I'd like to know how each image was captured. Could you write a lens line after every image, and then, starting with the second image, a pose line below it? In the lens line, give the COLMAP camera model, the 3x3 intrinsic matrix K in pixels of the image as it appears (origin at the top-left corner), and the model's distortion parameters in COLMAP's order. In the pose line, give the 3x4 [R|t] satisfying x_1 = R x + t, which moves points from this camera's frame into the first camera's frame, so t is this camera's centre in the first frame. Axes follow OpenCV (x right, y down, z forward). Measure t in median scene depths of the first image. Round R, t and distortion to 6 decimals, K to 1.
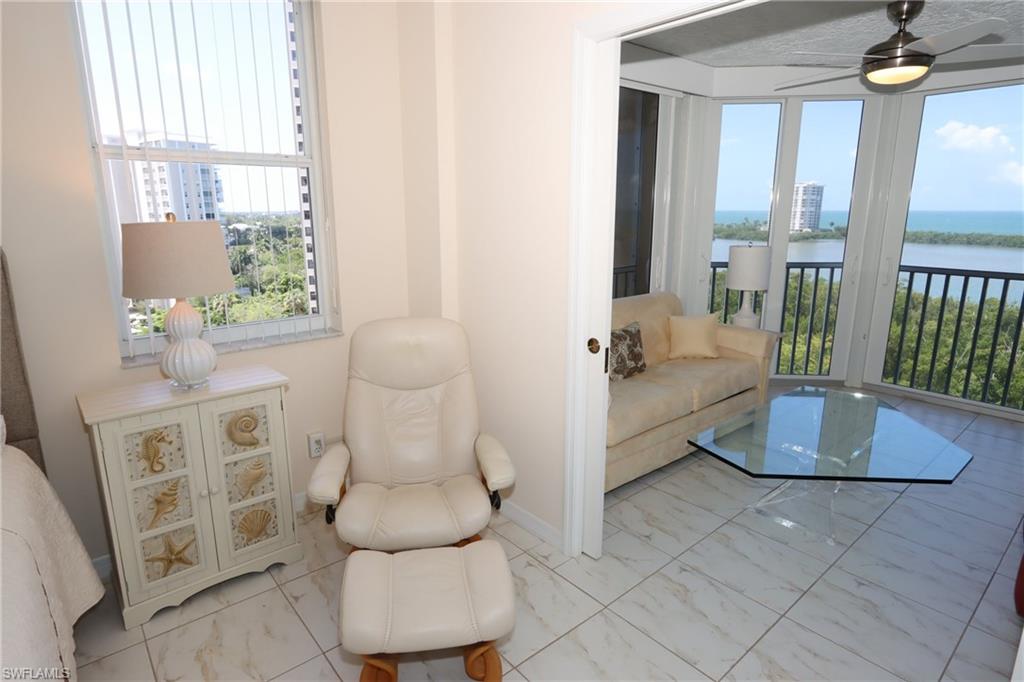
lens RADIAL K [[566.8, 0, 509.5], [0, 566.8, 335.1], [0, 0, 1]] dist [-0.000527, -0.000109]
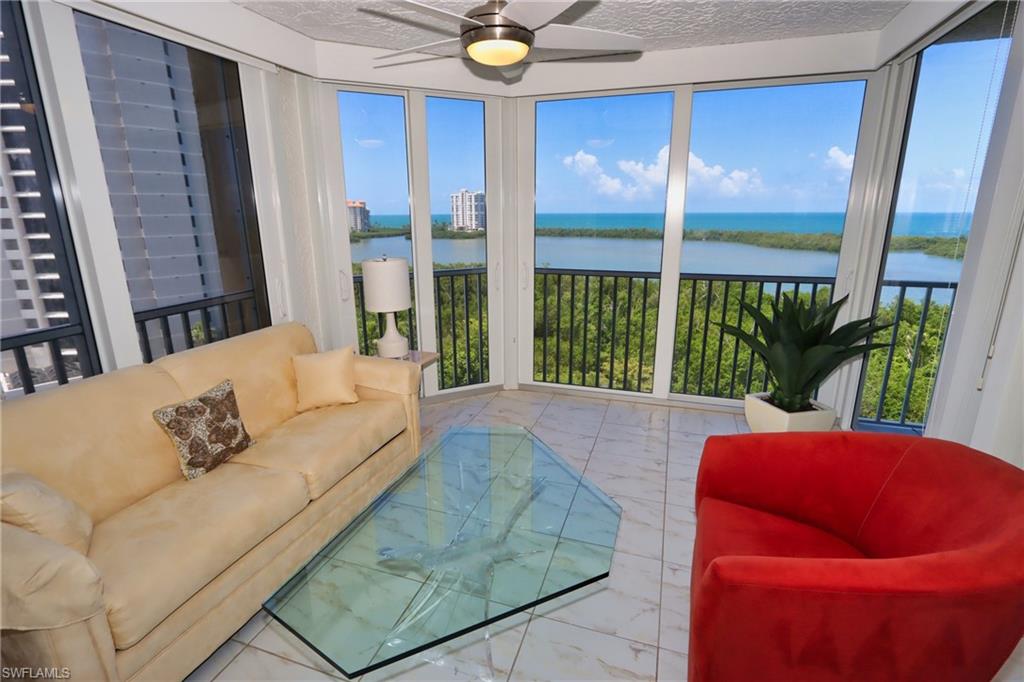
lens RADIAL K [[488.4, 0, 506.3], [0, 488.4, 336.3], [0, 0, 1]] dist [-0.002569, -0.000131]
pose [[0.864146, -0.129238, 0.486363, 0.223118], [0.115812, 0.991593, 0.057720, -0.068001], [-0.489733, 0.006448, 0.871848, 0.286726]]
